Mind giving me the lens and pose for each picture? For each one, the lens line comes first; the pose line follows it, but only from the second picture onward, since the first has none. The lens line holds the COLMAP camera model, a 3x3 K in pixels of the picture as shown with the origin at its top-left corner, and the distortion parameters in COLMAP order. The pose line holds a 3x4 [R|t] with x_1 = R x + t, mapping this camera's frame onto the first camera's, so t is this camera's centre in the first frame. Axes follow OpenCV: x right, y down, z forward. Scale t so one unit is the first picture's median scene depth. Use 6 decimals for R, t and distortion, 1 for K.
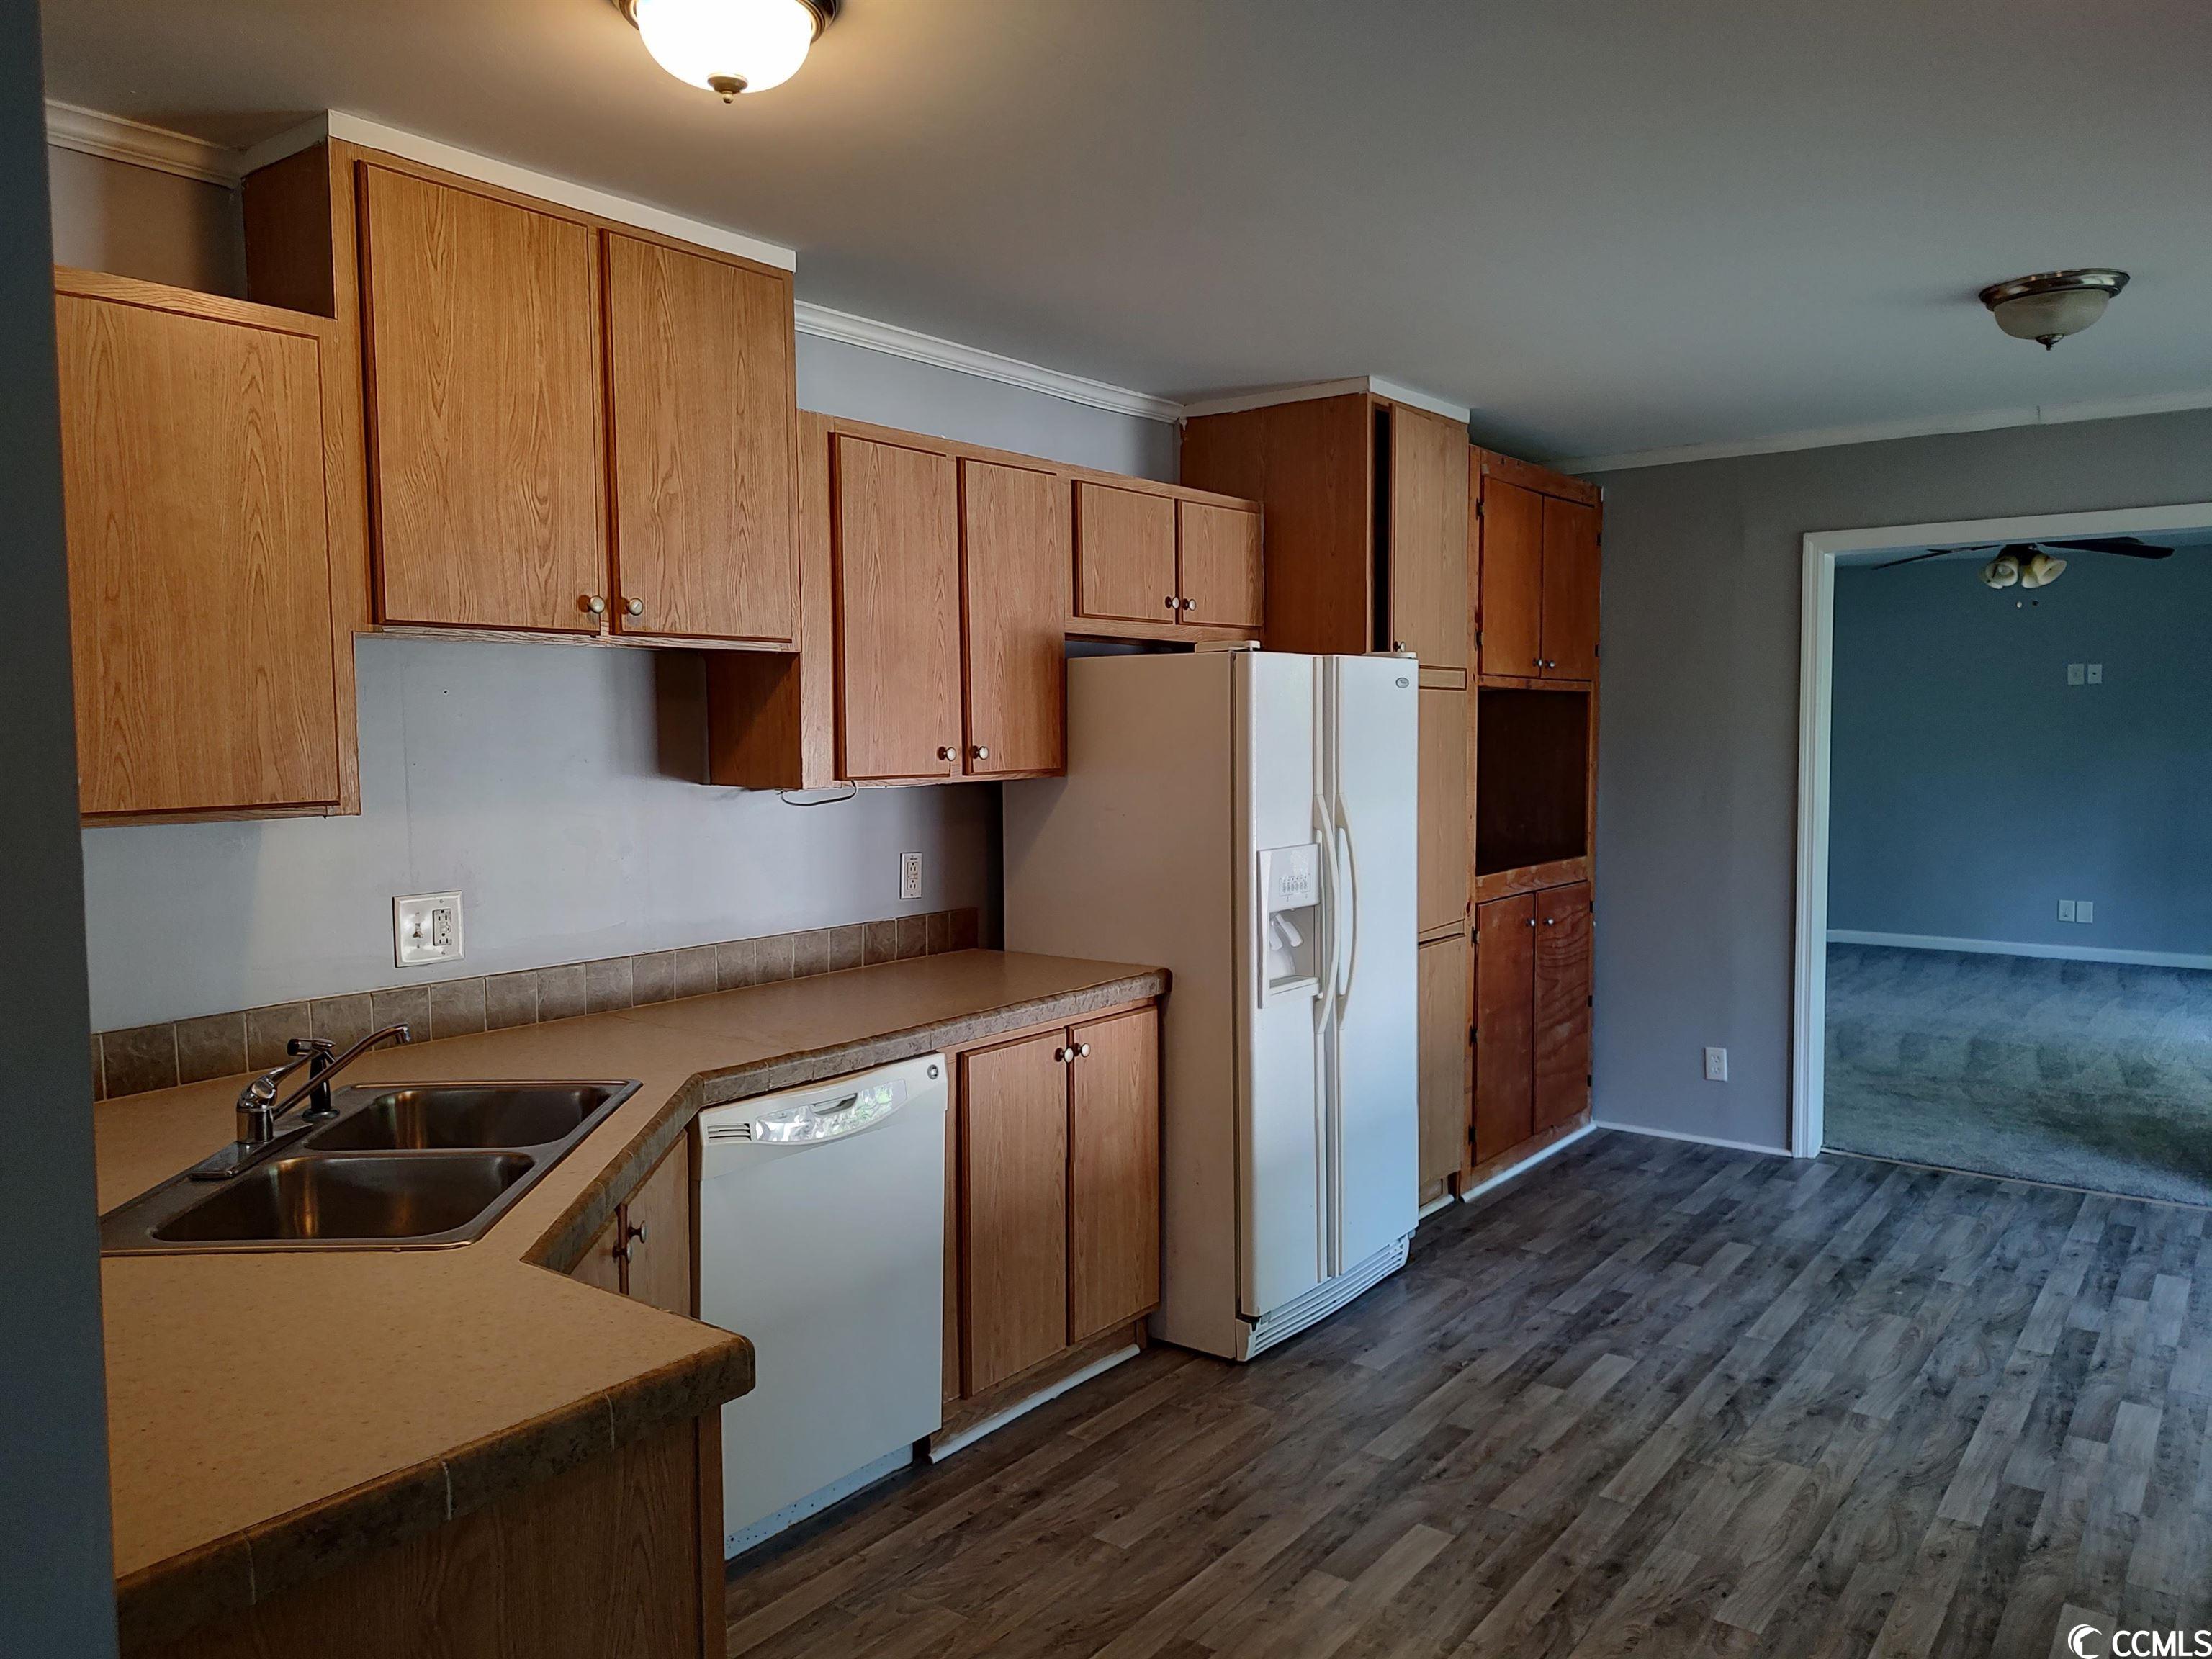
lens RADIAL K [[1608.4, 0, 1110.1], [0, 1608.4, 839.2], [0, 0, 1]] dist [0.022007, -0.012647]
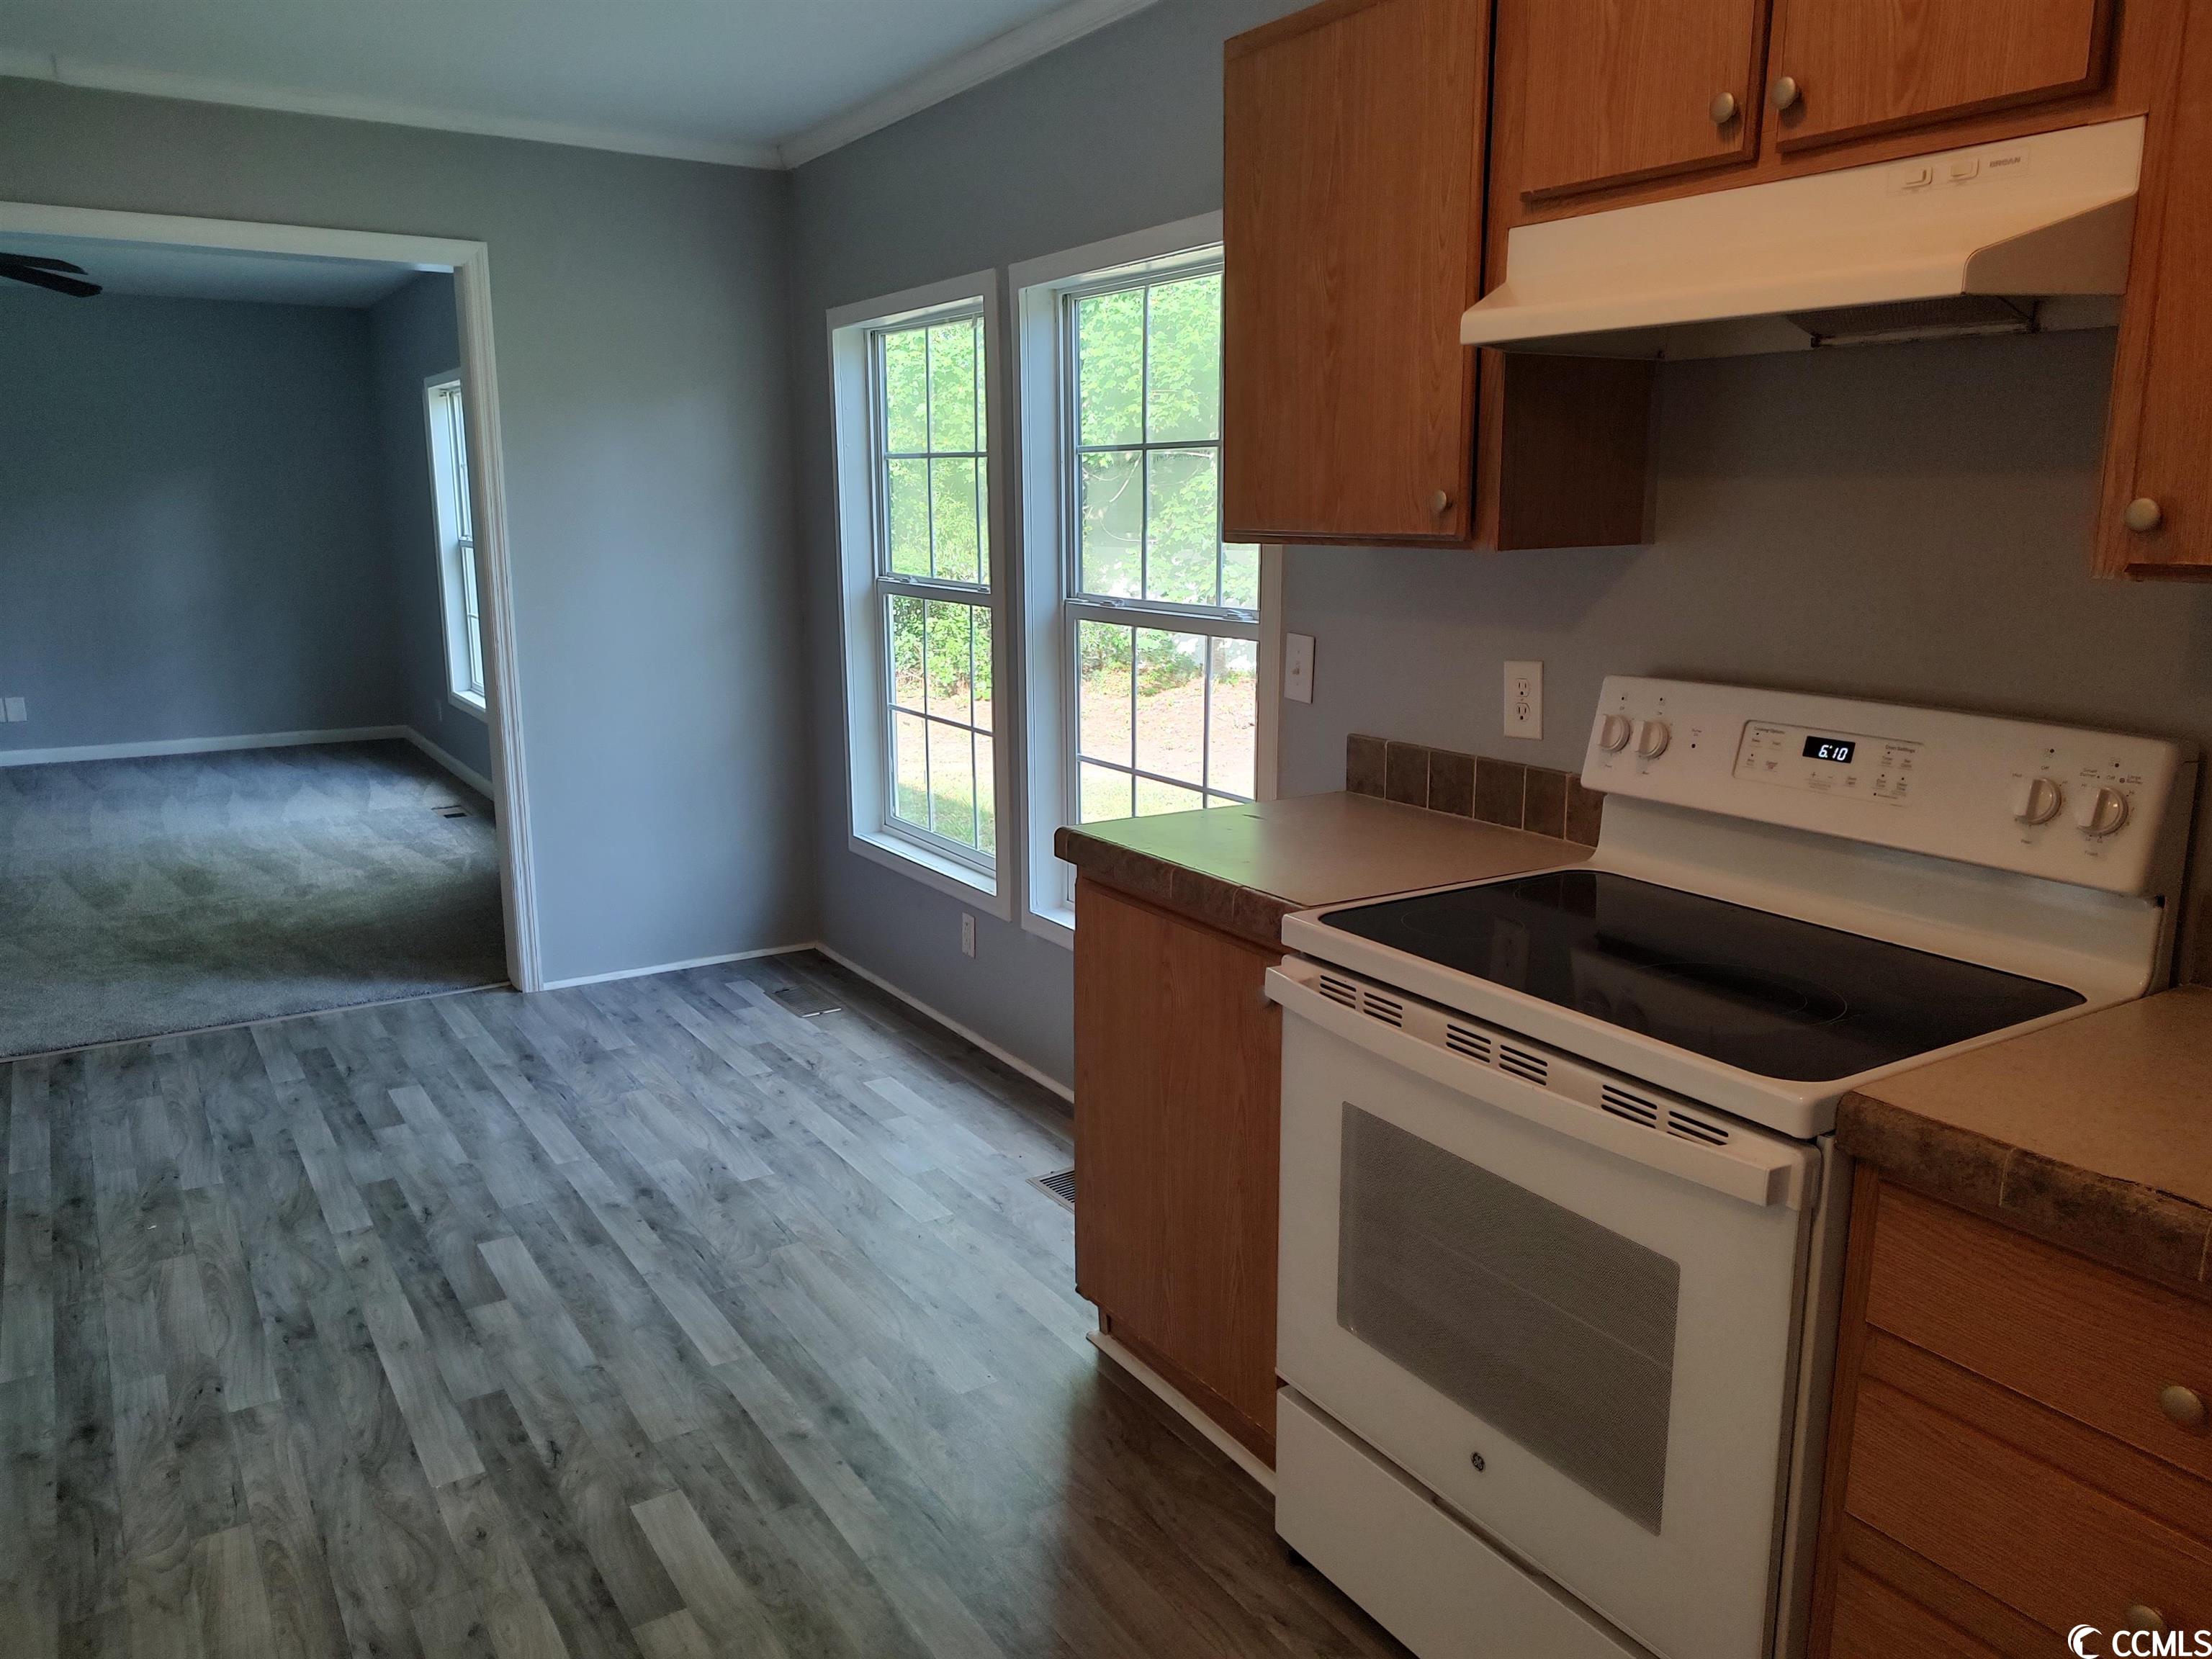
lens RADIAL K [[1608.4, 0, 1144.4], [0, 1608.4, 827.2], [0, 0, 1]] dist [0.022007, -0.012647]
pose [[0.338216, -0.180416, 0.923612, -0.032381], [0.062136, 0.983590, 0.169378, -0.008564], [-0.939015, 0.000104, 0.343877, 0.311576]]
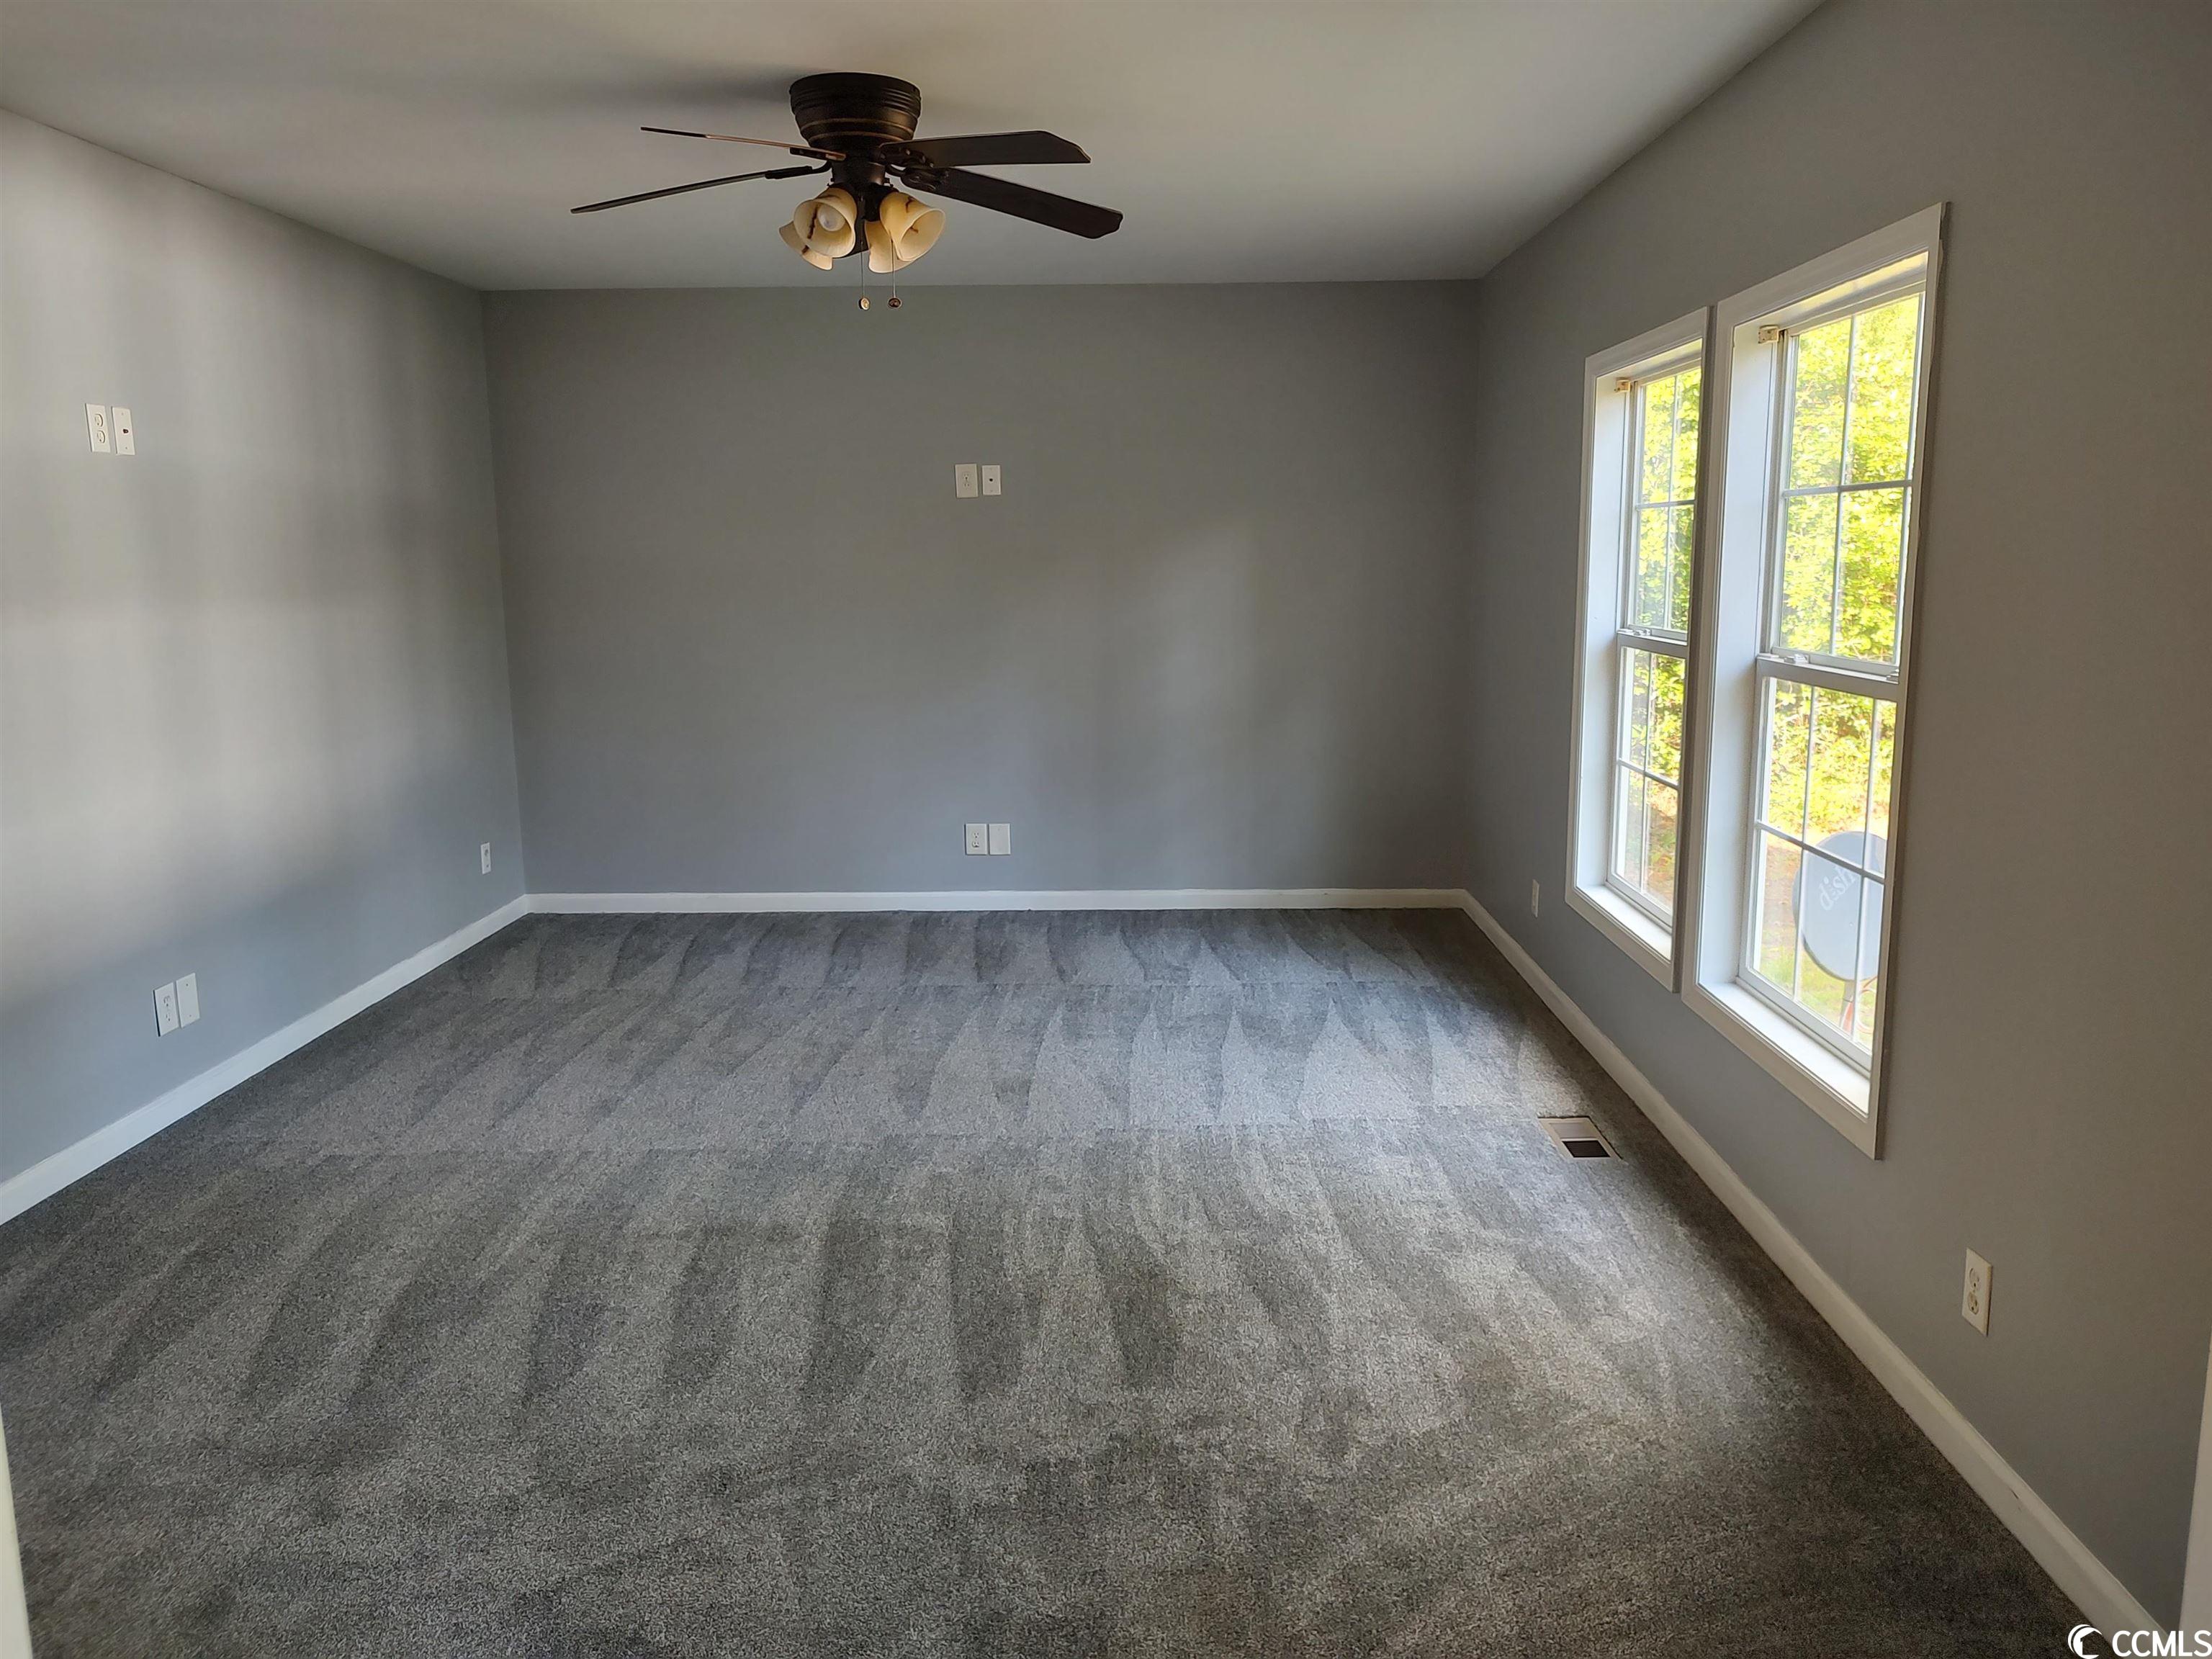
lens RADIAL K [[1608.4, 0, 1109.9], [0, 1608.4, 830.7], [0, 0, 1]] dist [0.022007, -0.012647]
pose [[0.809694, -0.101066, 0.578084, 0.636076], [0.045890, 0.992947, 0.109321, -0.073251], [-0.585055, -0.061989, 0.808621, 1.086833]]
